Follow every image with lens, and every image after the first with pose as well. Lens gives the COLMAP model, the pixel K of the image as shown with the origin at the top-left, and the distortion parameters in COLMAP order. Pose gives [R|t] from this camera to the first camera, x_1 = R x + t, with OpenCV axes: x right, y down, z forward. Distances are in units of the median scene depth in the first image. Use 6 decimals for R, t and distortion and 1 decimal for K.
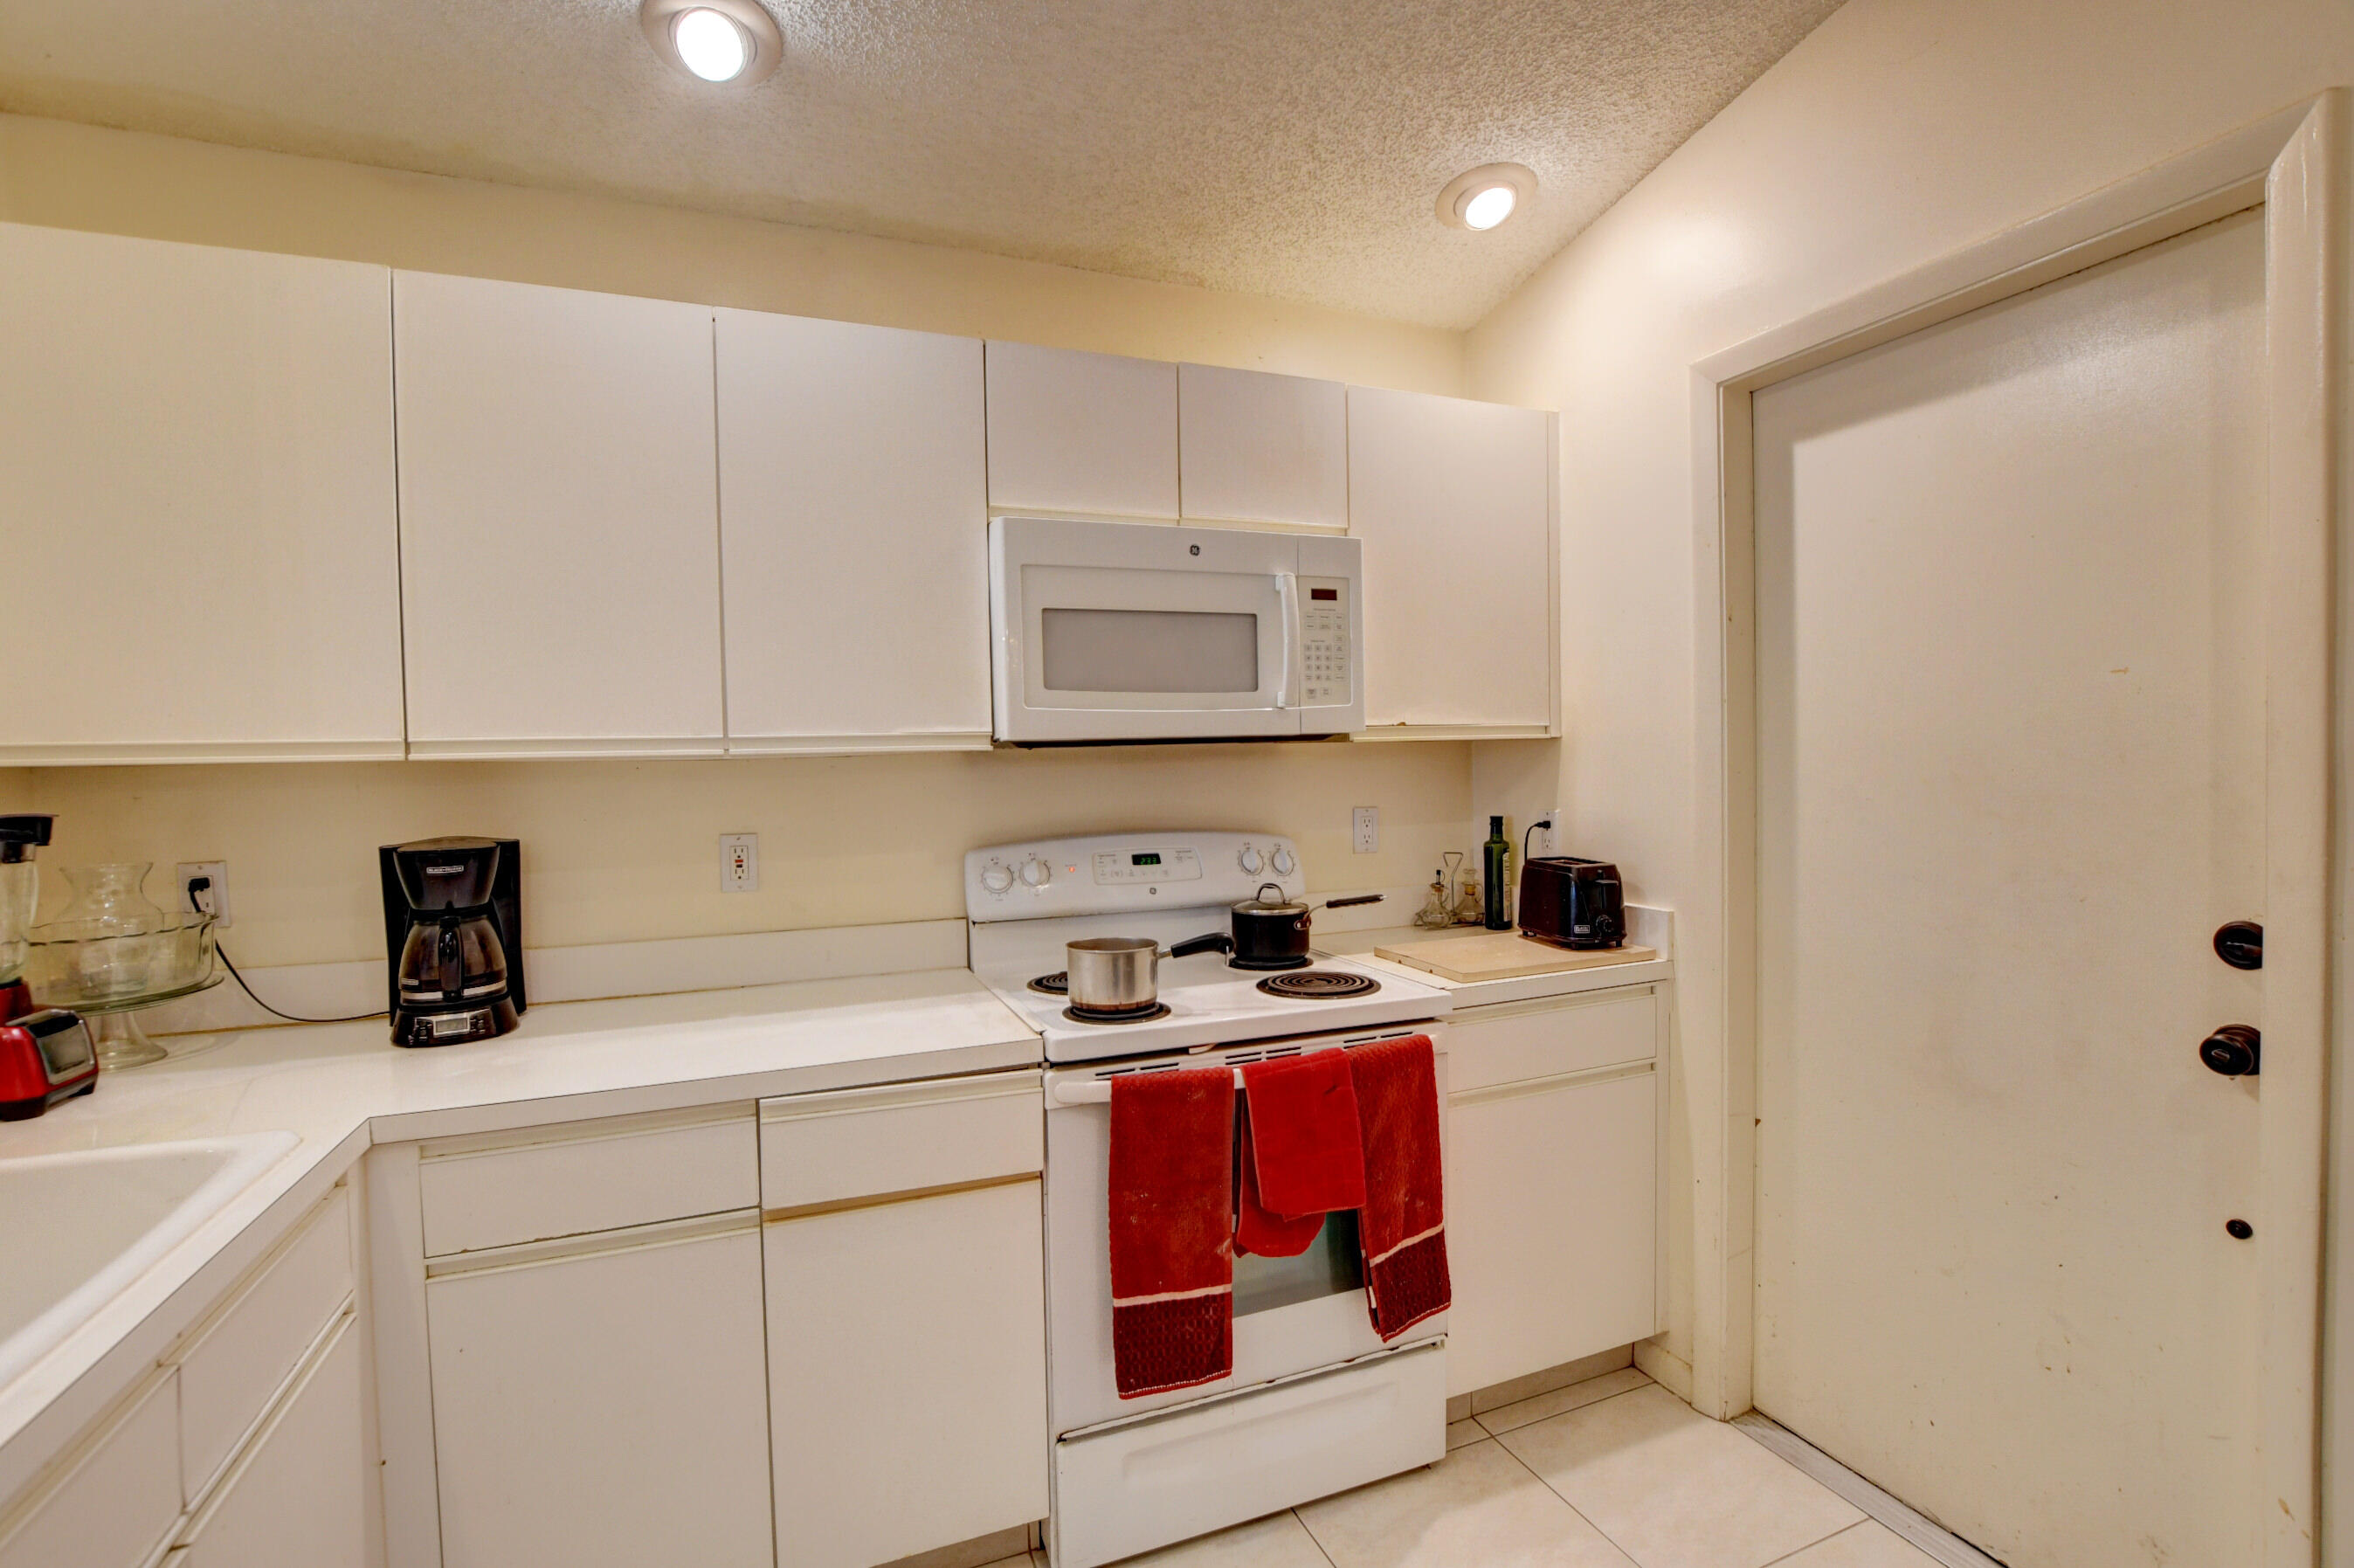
lens RADIAL K [[1051.5, 0, 1166.1], [0, 1051.5, 800.2], [0, 0, 1]] dist [-0.042609, 0.007871]
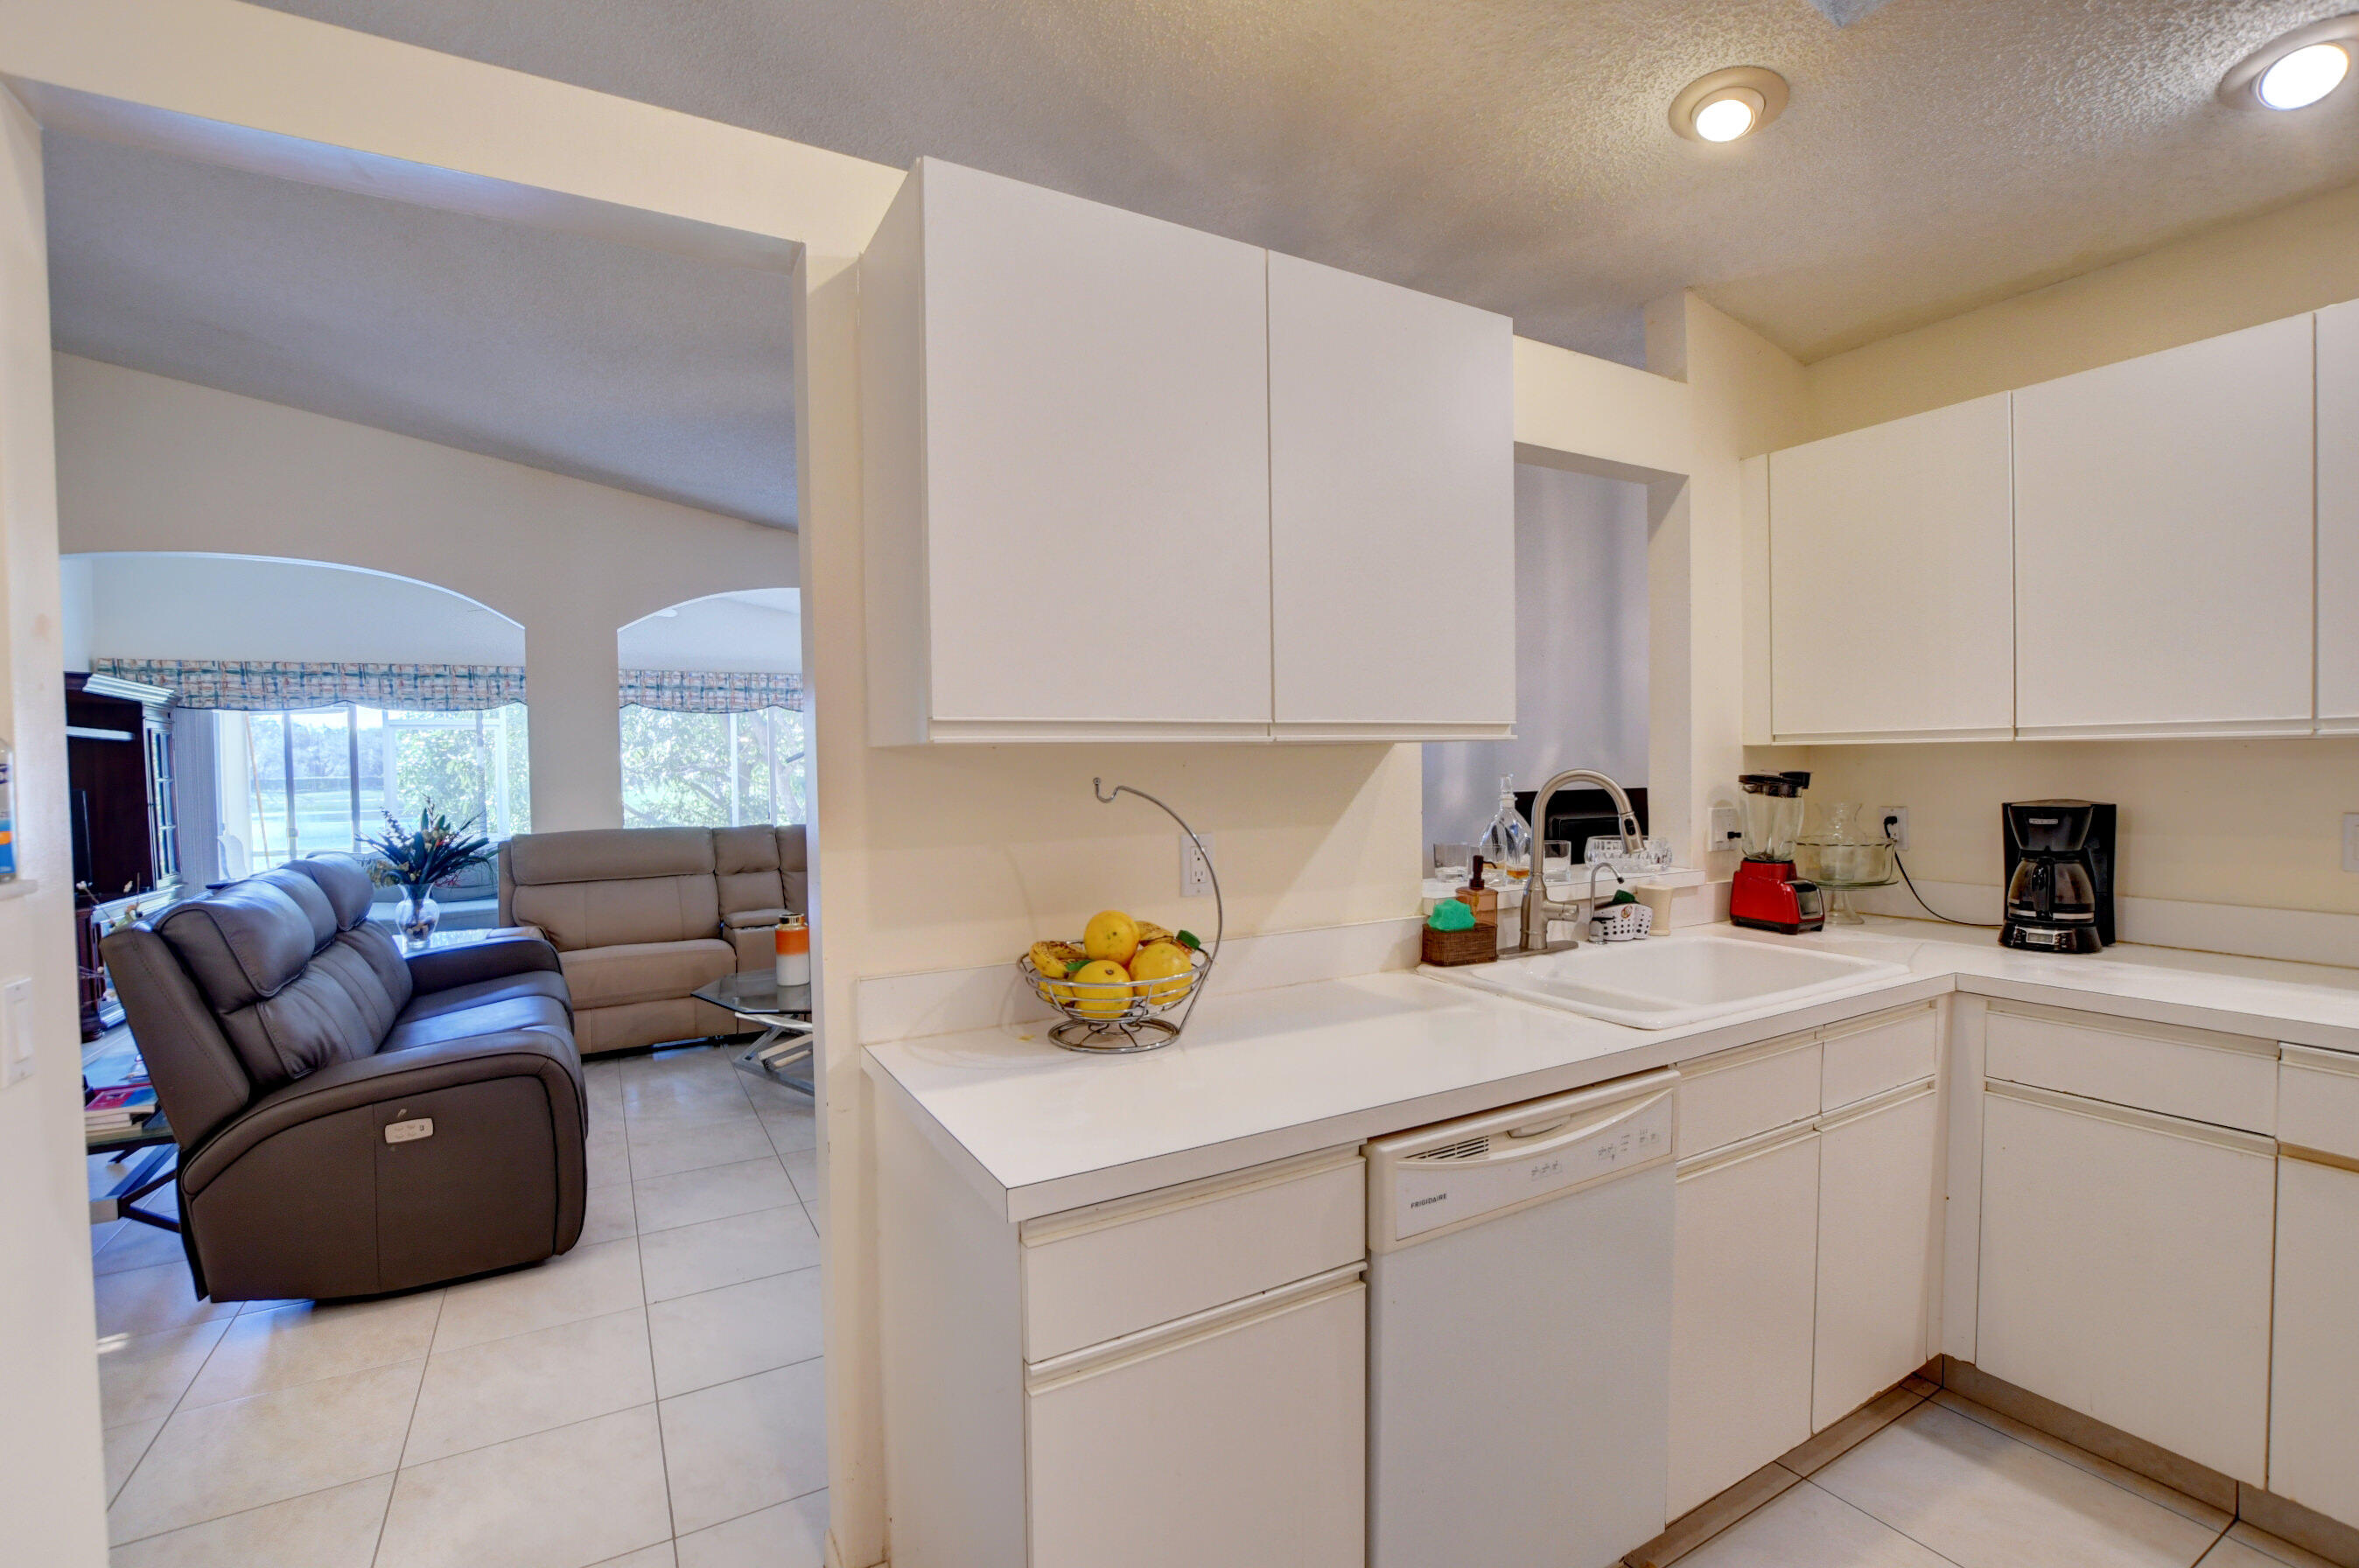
lens RADIAL K [[1053.7, 0, 1168.6], [0, 1053.7, 800.2], [0, 0, 1]] dist [-0.042609, 0.007871]
pose [[0.144080, 0.052696, -0.988162, 0.459470], [-0.022615, 0.998496, 0.049950, -0.001685], [0.989308, 0.015150, 0.145055, -0.328366]]
